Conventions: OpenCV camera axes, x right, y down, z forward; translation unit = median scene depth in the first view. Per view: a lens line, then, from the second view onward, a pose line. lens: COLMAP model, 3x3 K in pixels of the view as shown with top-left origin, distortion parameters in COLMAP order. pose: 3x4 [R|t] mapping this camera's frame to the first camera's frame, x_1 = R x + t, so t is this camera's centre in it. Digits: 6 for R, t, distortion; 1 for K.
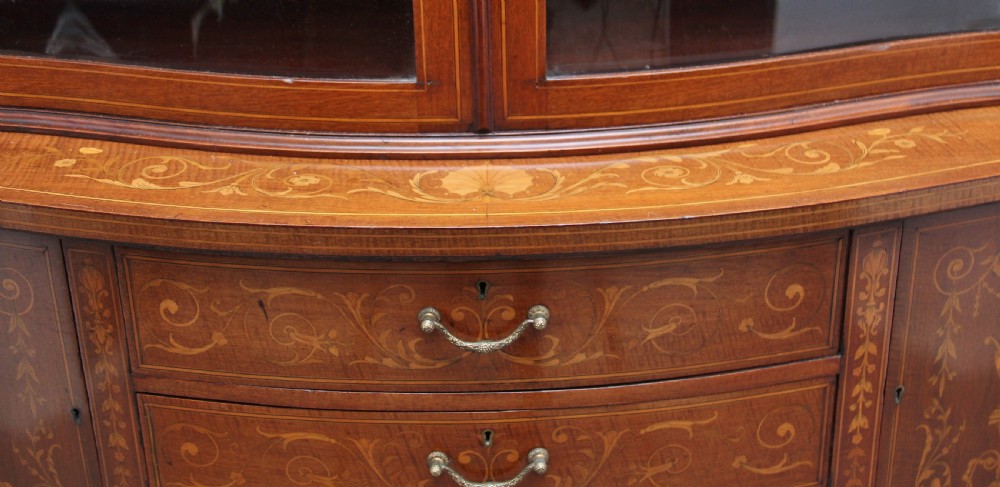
lens RADIAL K [[1354.9, 0, 508.4], [0, 1354.9, 140.3], [0, 0, 1]] dist [0.077507, 0.000000]
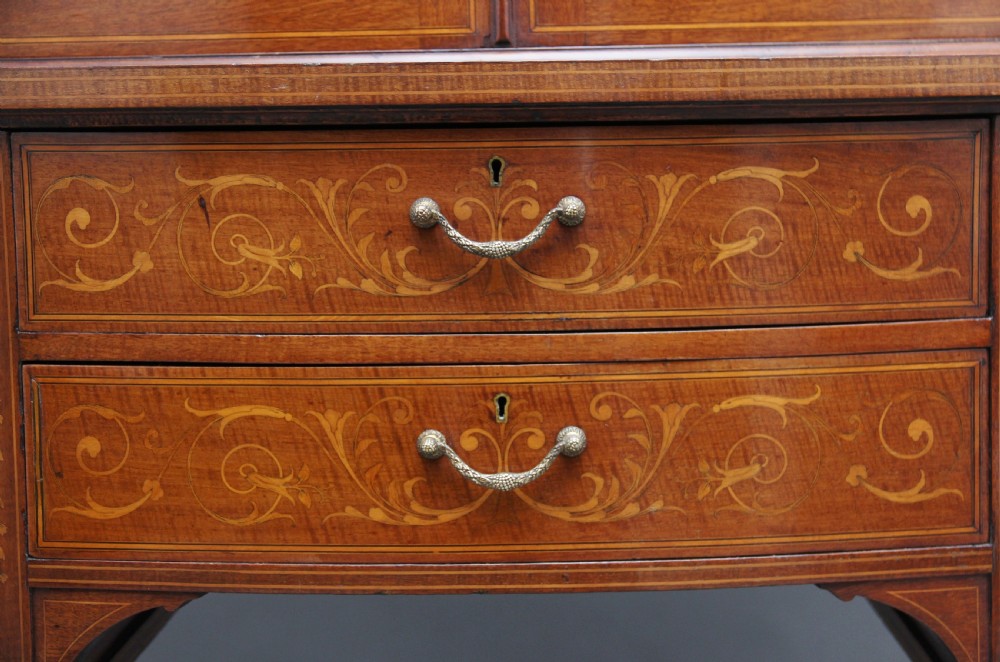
lens RADIAL K [[1803.9, 0, 520.0], [0, 1803.9, 299.3], [0, 0, 1]] dist [0.243373, 0.000000]
pose [[0.999463, 0.003599, -0.032584, 0.025520], [-0.013963, 0.946022, -0.323801, 0.470576], [0.029660, 0.324082, 0.945564, 0.068725]]
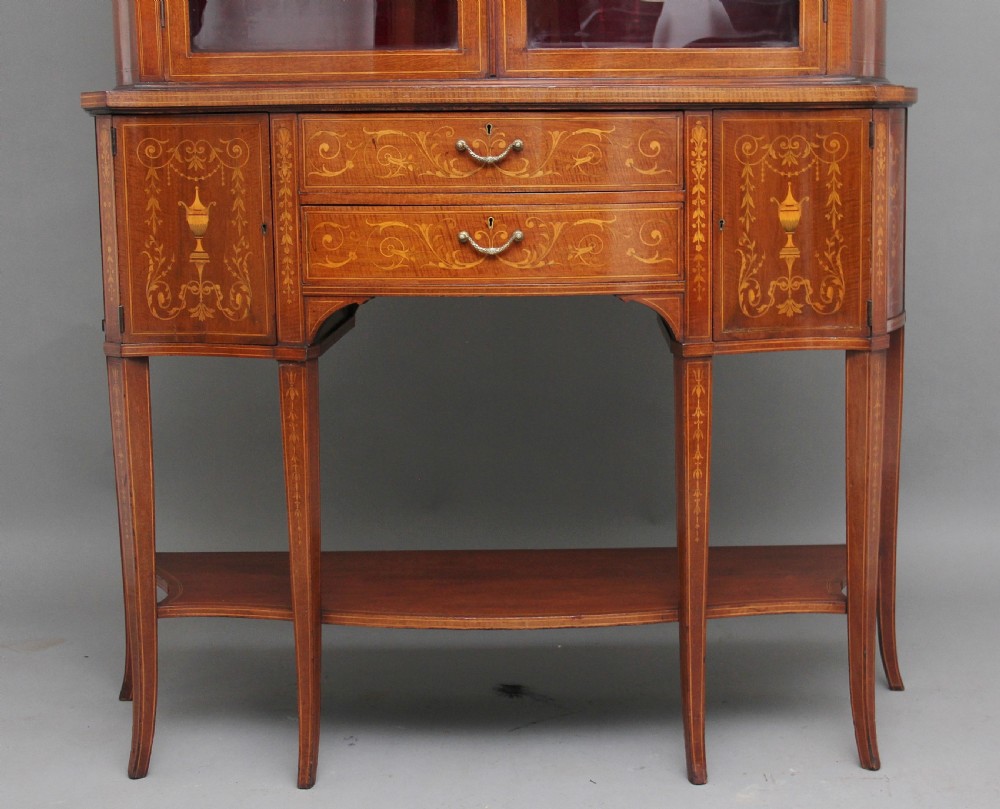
lens RADIAL K [[2049.1, 0, 553.7], [0, 2049.1, 382.9], [0, 0, 1]] dist [0.168295, 0.000000]
pose [[0.999575, 0.011665, -0.026719, 0.145793], [-0.019033, 0.955308, -0.294999, 1.233962], [0.022083, 0.295382, 0.955124, -1.580805]]
